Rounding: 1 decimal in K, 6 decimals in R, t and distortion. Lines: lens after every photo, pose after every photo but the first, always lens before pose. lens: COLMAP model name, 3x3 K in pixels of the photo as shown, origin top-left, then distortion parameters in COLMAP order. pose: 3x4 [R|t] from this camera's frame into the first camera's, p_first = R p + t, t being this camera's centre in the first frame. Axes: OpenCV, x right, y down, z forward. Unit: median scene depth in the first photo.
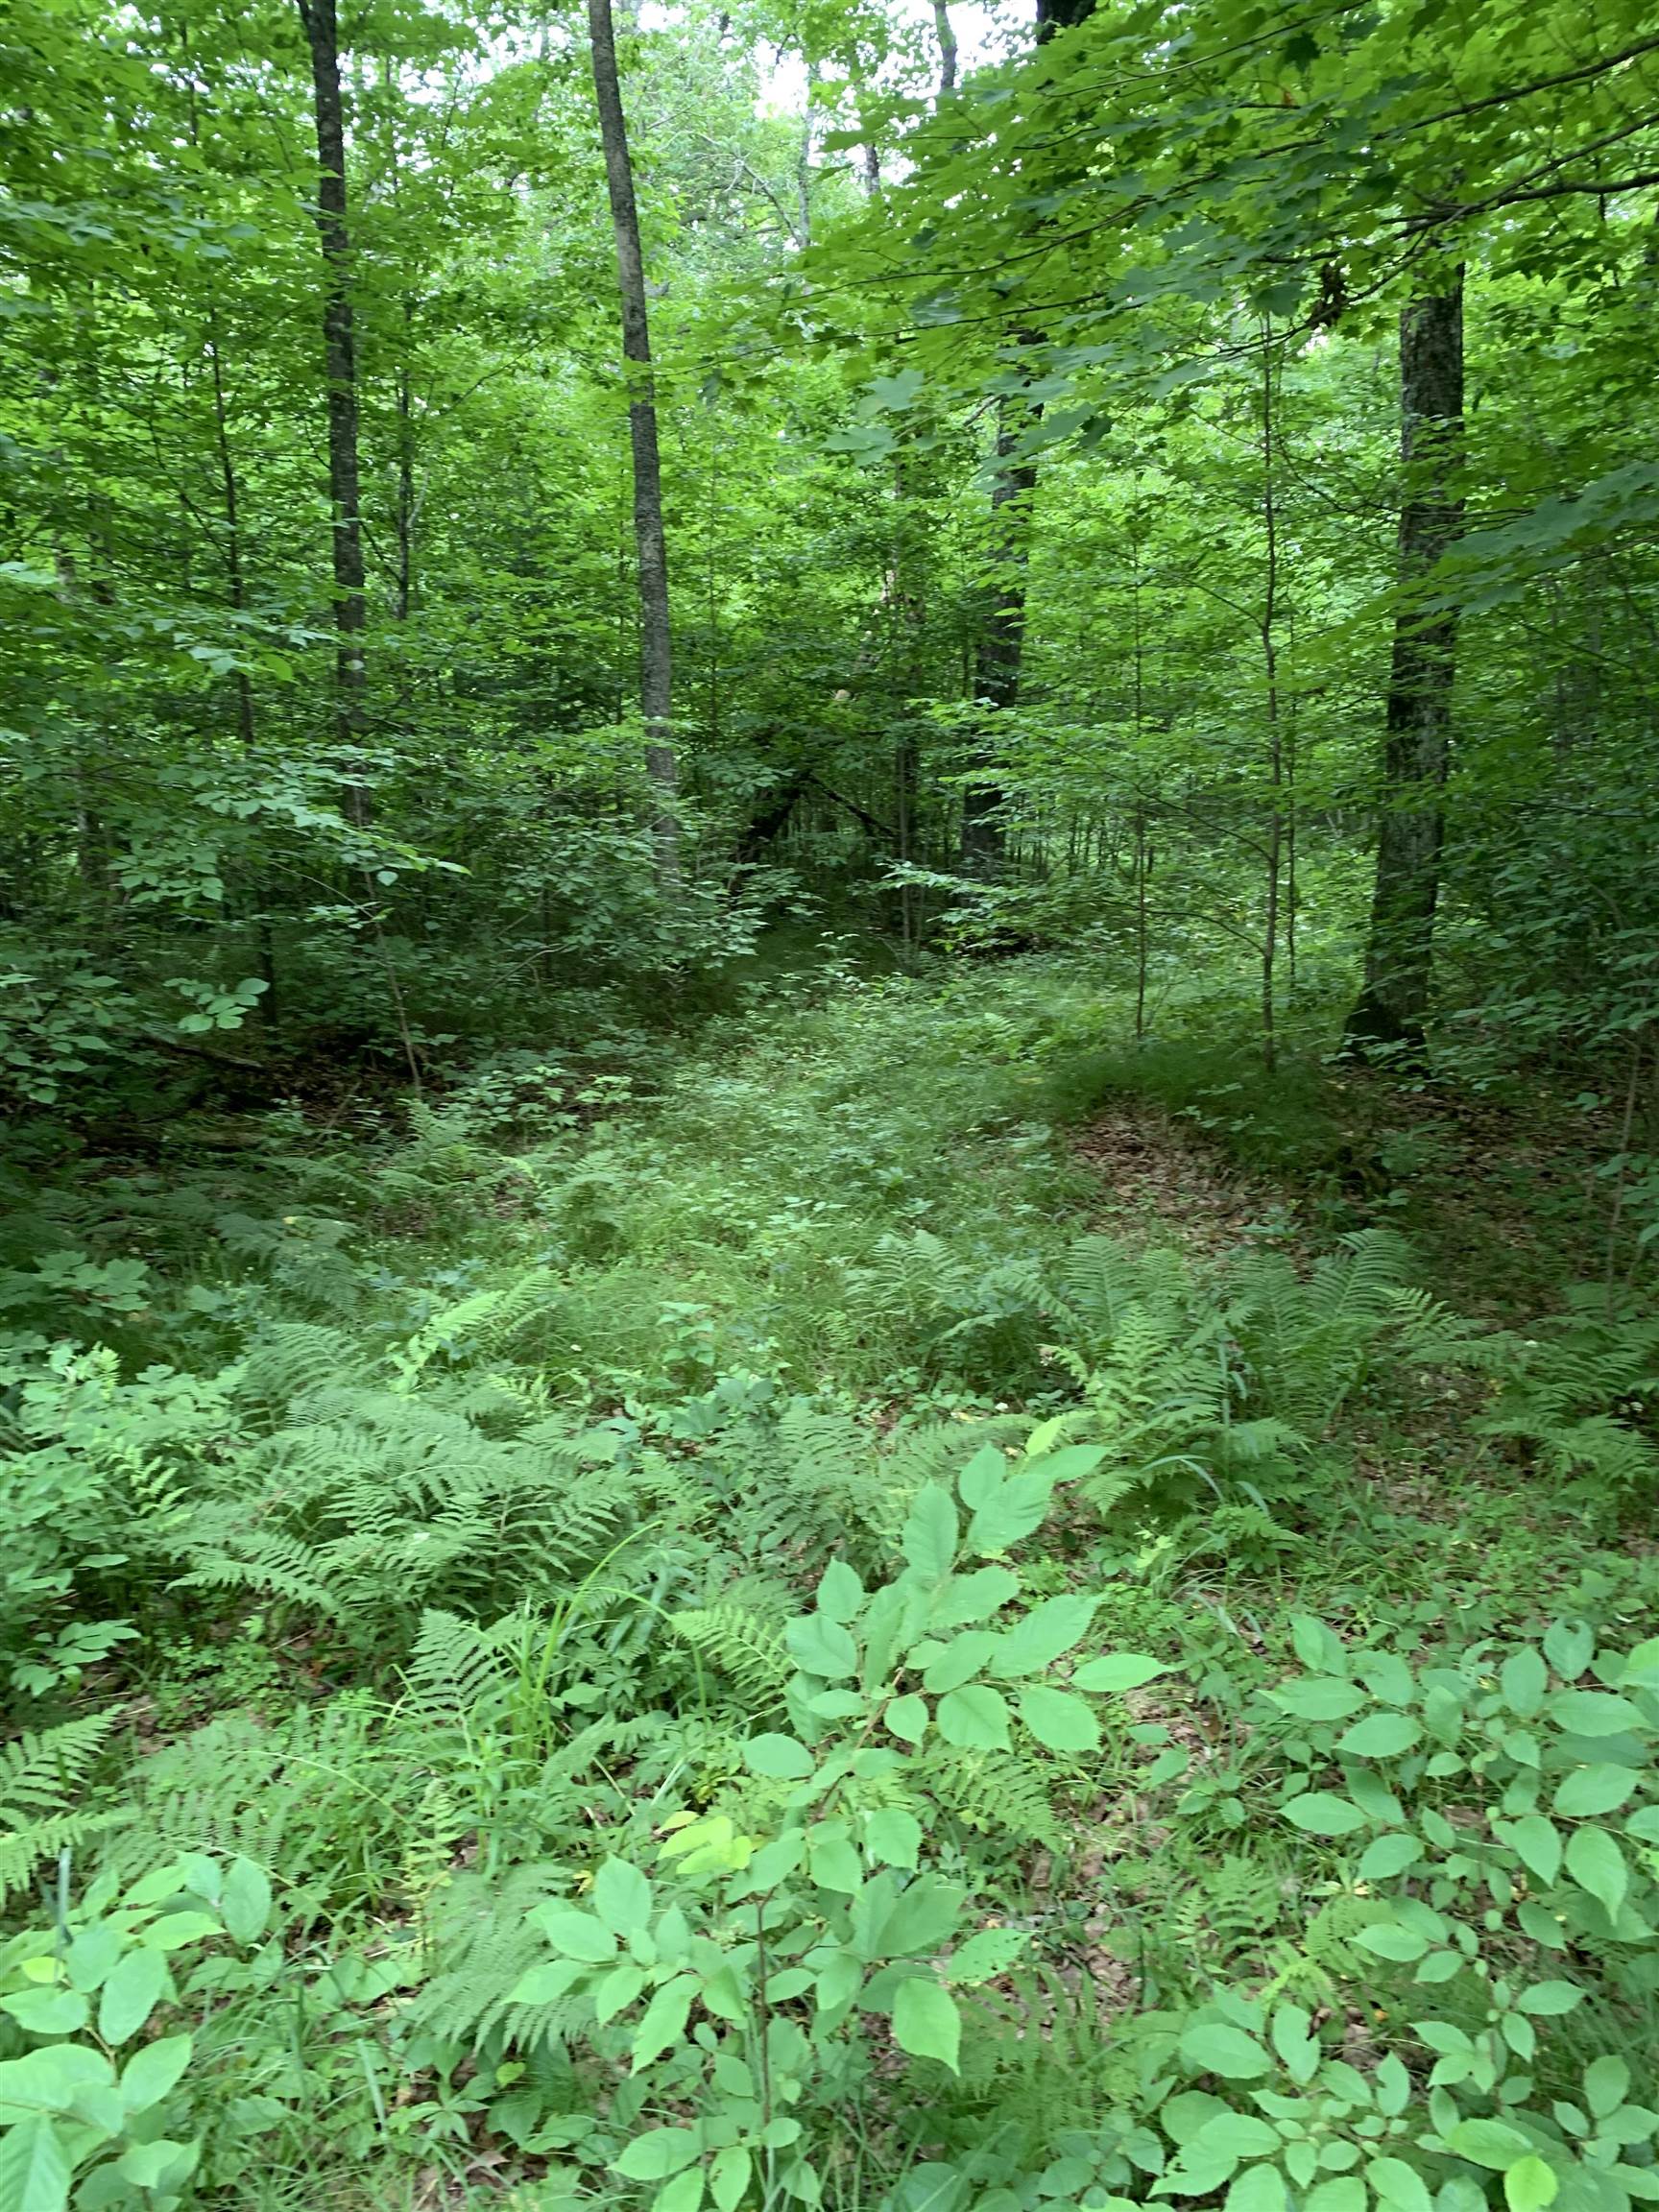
lens RADIAL K [[1693.5, 0, 869.2], [0, 1693.5, 1184.5], [0, 0, 1]] dist [-0.001022, -0.005849]
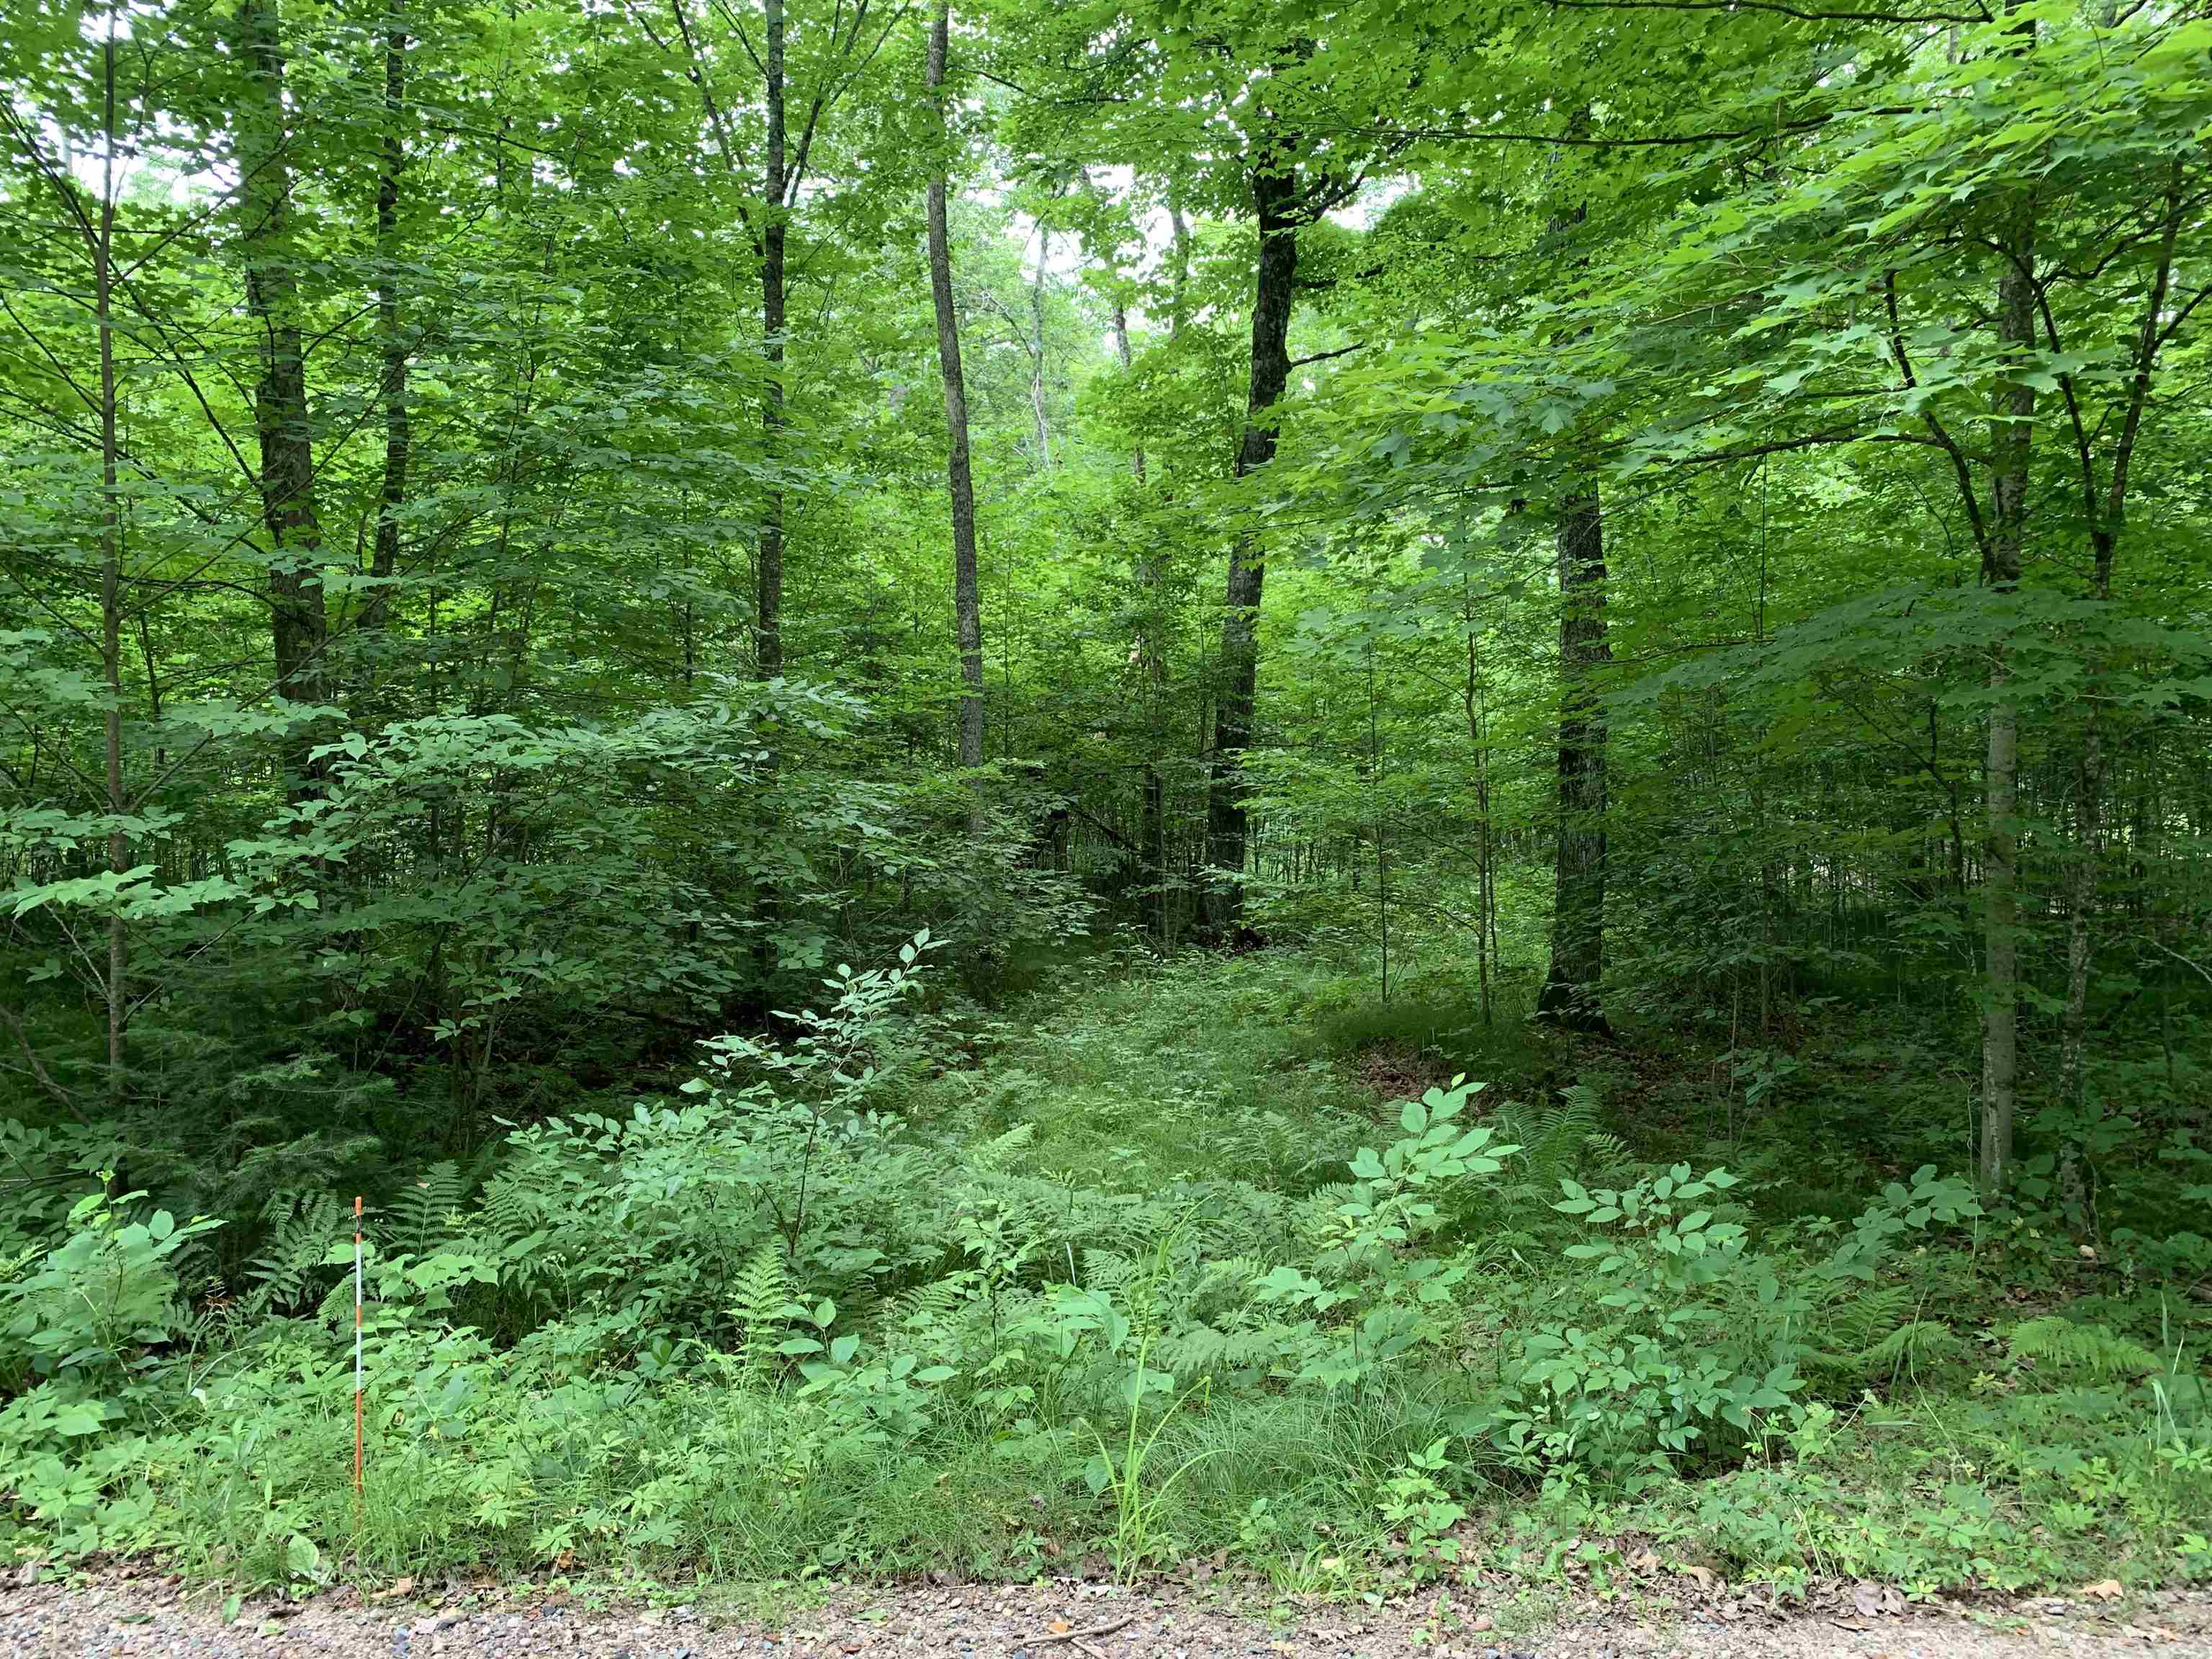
lens RADIAL K [[1693.5, 0, 1096.9], [0, 1693.5, 832.8], [0, 0, 1]] dist [-0.001022, -0.005849]
pose [[0.999570, 0.008080, 0.028191, -0.094459], [-0.001819, 0.976523, -0.215406, 0.063676], [-0.029269, 0.215262, 0.976118, -0.277234]]
